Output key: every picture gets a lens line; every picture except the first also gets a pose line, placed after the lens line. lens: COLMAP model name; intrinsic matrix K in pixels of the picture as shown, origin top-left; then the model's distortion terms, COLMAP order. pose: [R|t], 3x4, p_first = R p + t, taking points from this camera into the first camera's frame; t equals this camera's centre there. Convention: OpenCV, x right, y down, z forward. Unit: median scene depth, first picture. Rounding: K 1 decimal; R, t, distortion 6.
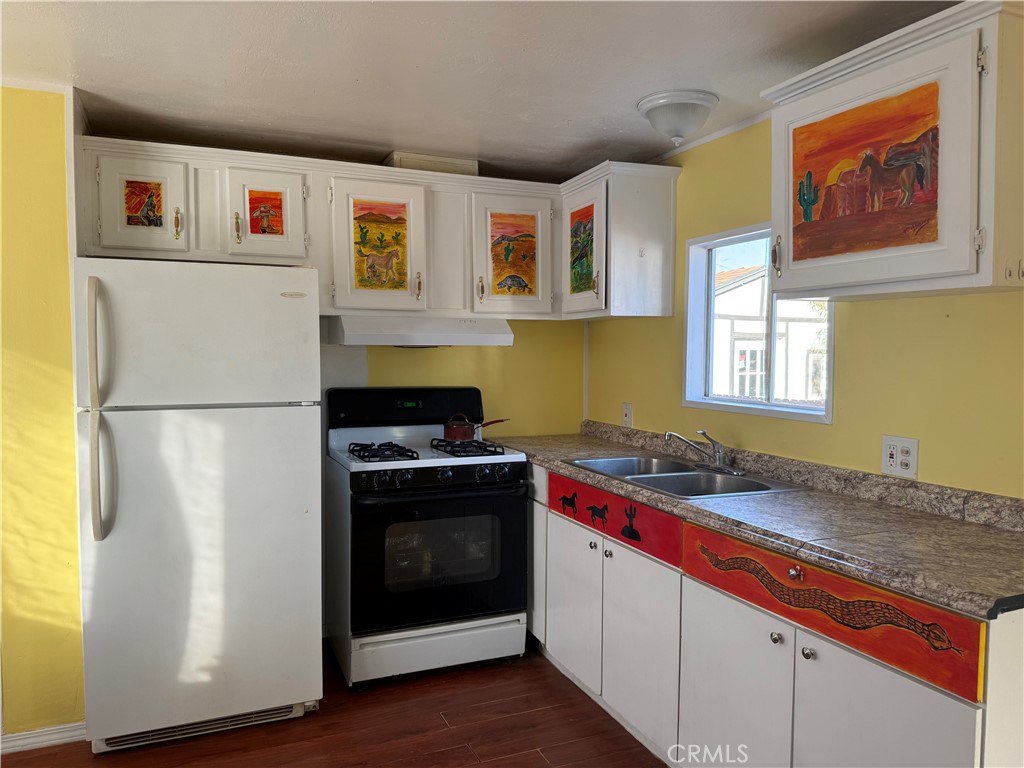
lens RADIAL K [[728.1, 0, 511.6], [0, 728.1, 389.2], [0, 0, 1]] dist [0.113420, -0.168959]
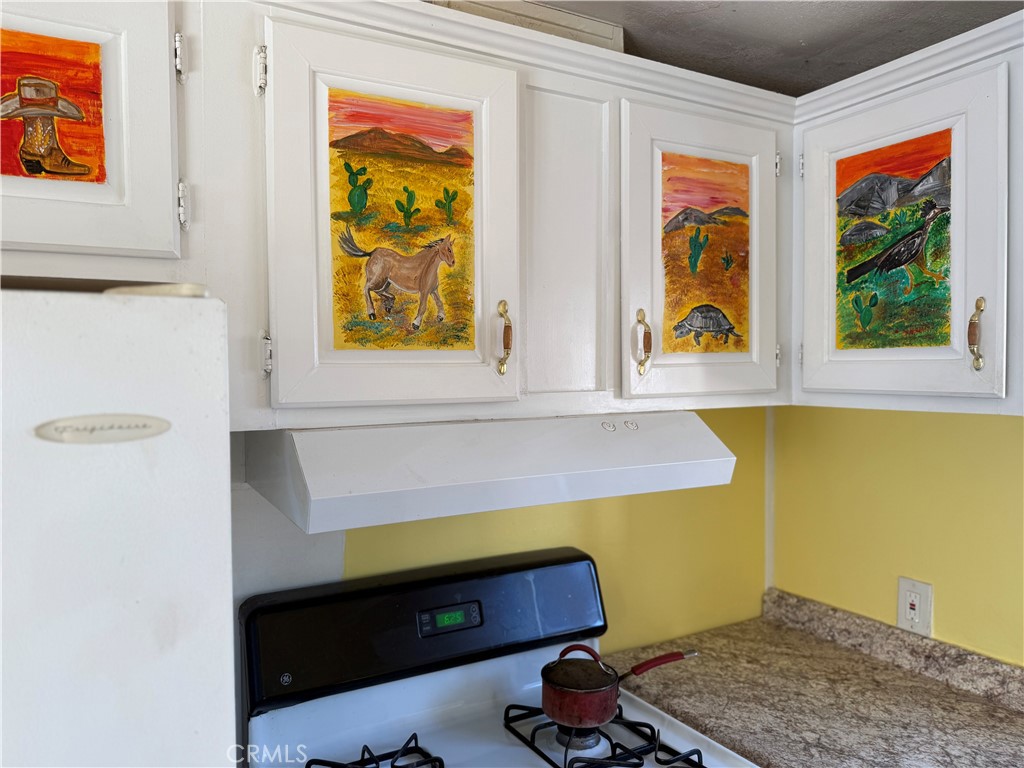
lens RADIAL K [[728.1, 0, 511.6], [0, 728.1, 389.2], [0, 0, 1]] dist [0.113420, -0.168959]
pose [[0.992420, -0.010546, 0.122438, -0.174462], [0.012556, 0.999799, -0.015657, -0.112790], [-0.122248, 0.017076, 0.992353, 0.654980]]
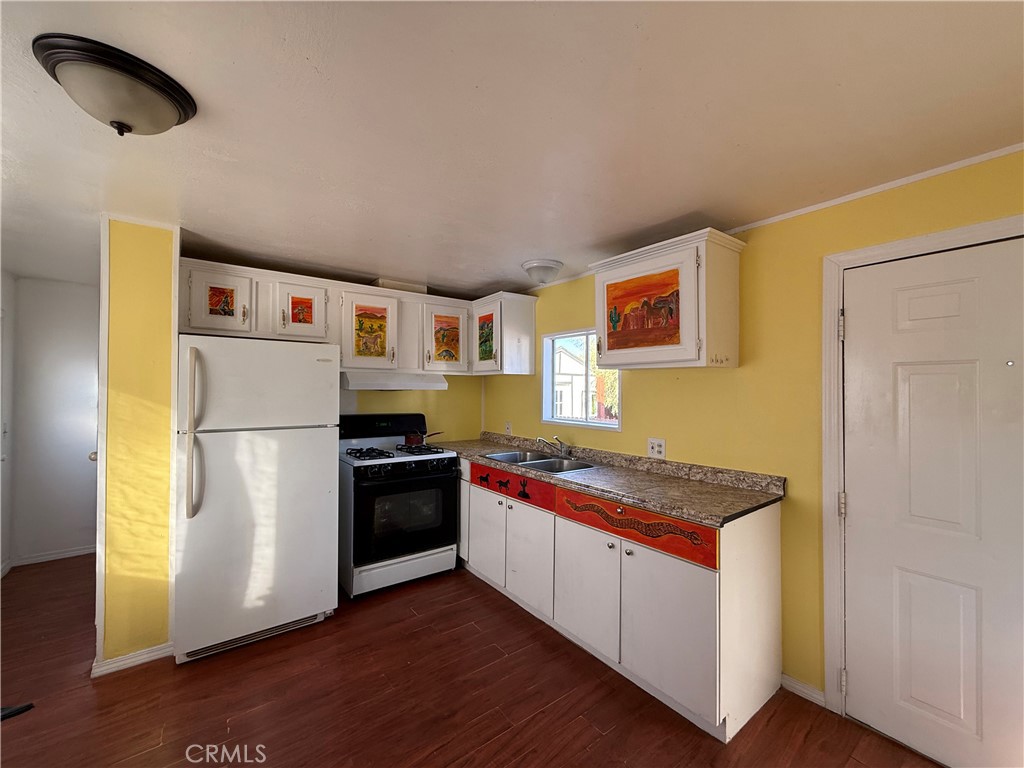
lens RADIAL K [[416.1, 0, 512.0], [0, 416.1, 384.0], [0, 0, 1]] dist [-0.000521, -0.000011]
pose [[0.970995, 0.007326, 0.238986, -0.091830], [0.008152, 0.997935, -0.063710, -0.009736], [-0.238959, 0.063810, 0.968931, -0.006632]]
